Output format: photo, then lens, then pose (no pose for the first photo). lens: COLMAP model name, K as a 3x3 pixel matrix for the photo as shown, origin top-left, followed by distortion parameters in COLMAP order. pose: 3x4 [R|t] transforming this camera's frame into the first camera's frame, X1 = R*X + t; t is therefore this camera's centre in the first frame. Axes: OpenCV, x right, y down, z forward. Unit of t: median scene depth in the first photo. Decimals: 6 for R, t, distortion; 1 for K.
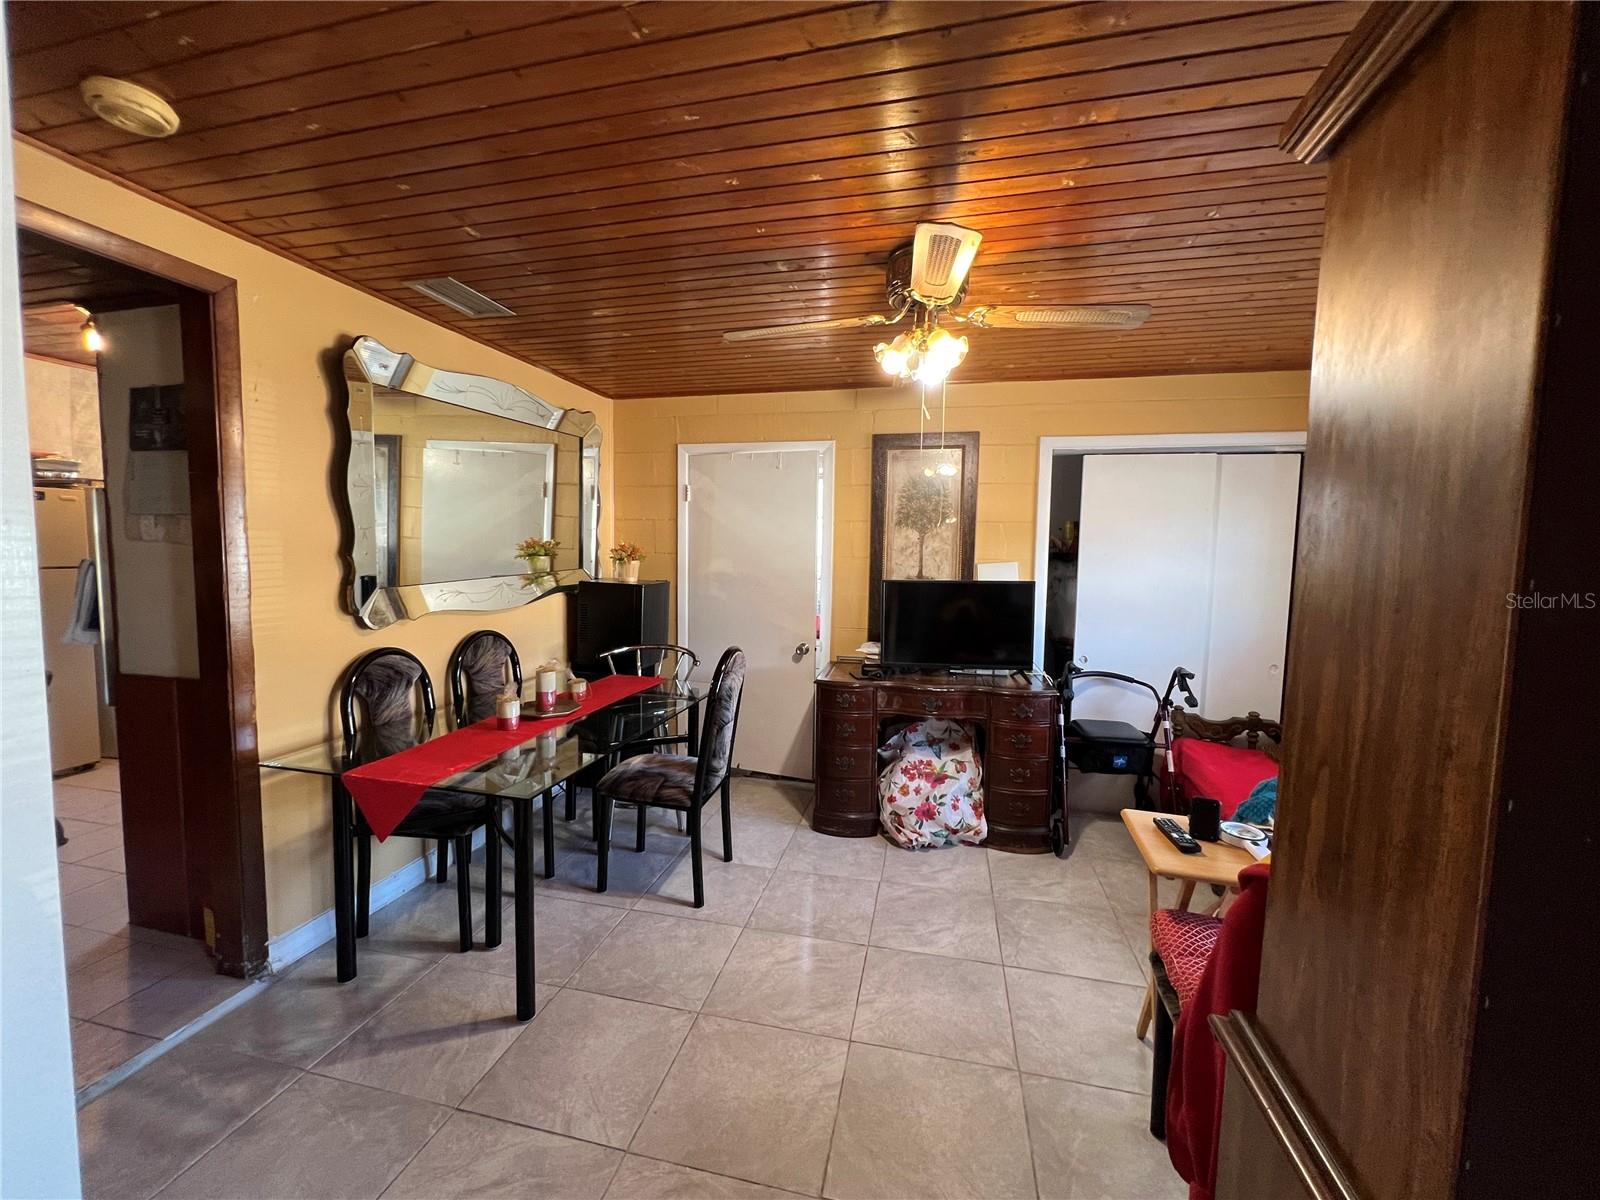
lens RADIAL K [[642.9, 0, 797.1], [0, 642.9, 598.4], [0, 0, 1]] dist [0.000709, 0.000023]
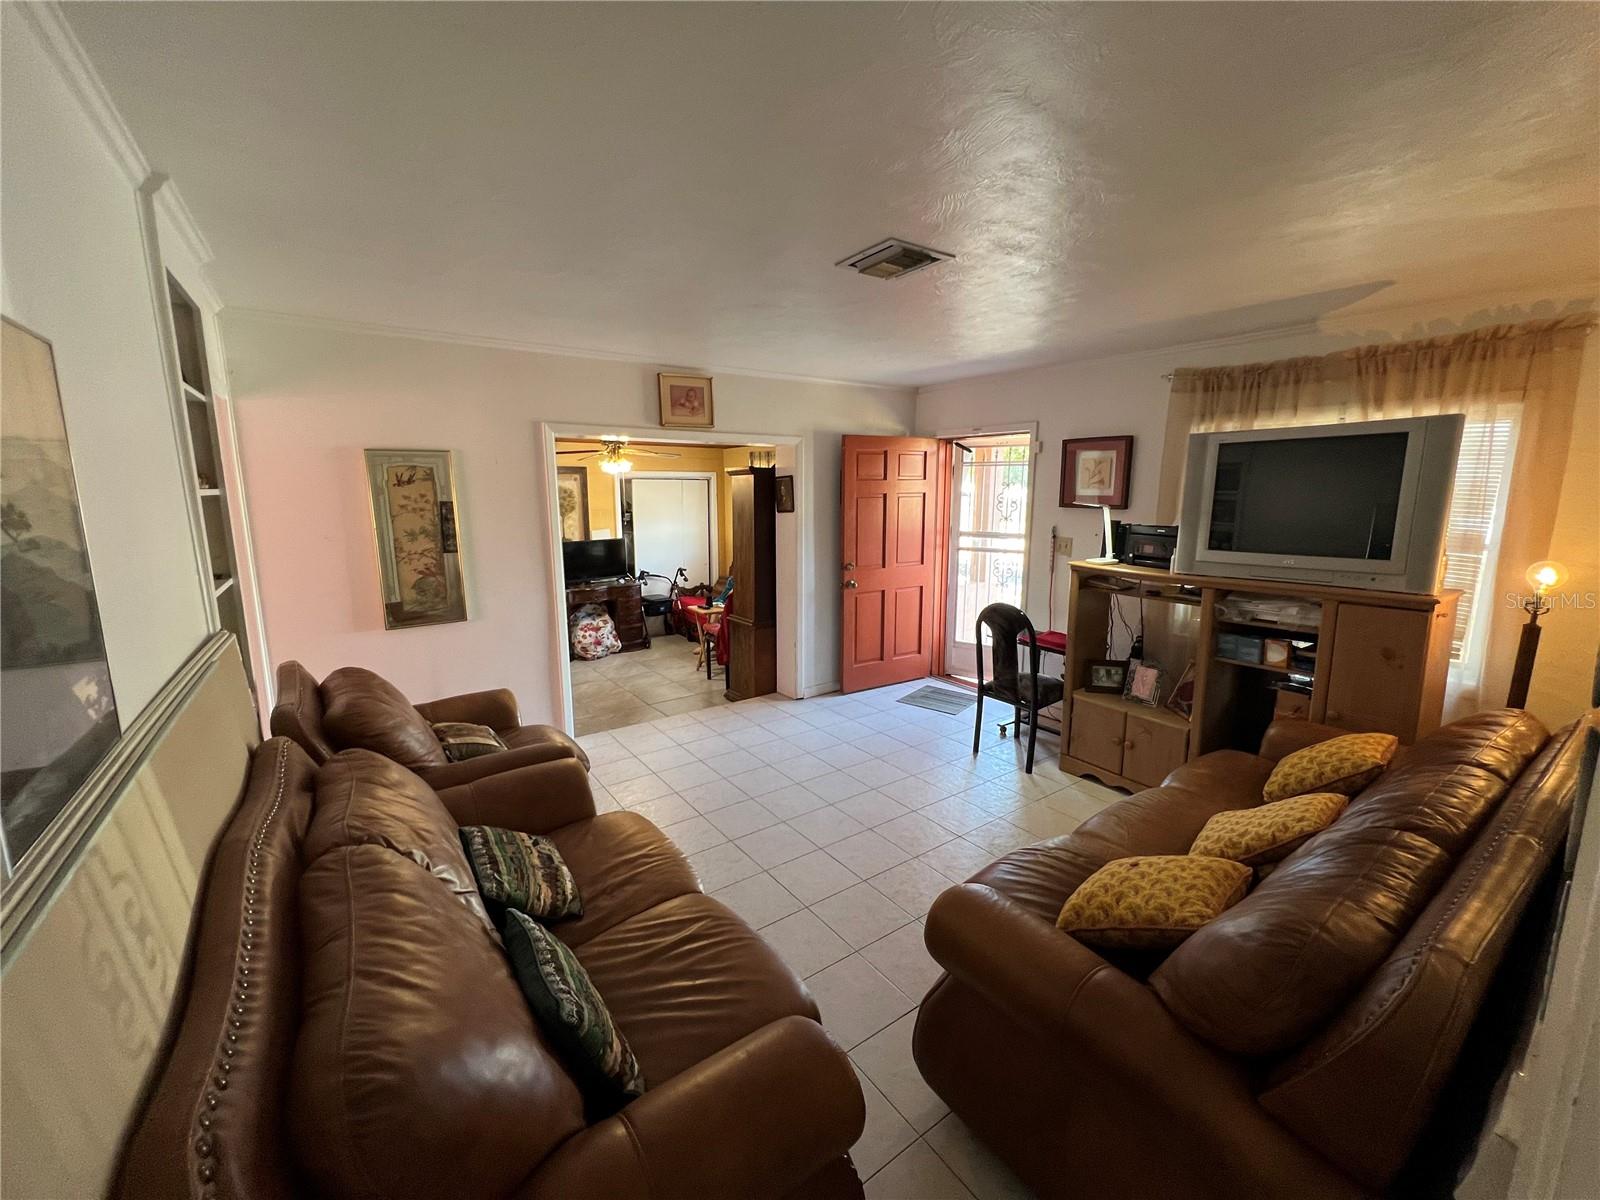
lens RADIAL K [[647.3, 0, 794.3], [0, 647.3, 597.9], [0, 0, 1]] dist [-0.000549, -0.000058]
pose [[0.659908, -0.143011, 0.737610, -0.978486], [0.066808, 0.988998, 0.131982, -0.080229], [-0.748370, -0.037818, 0.662202, -1.010878]]
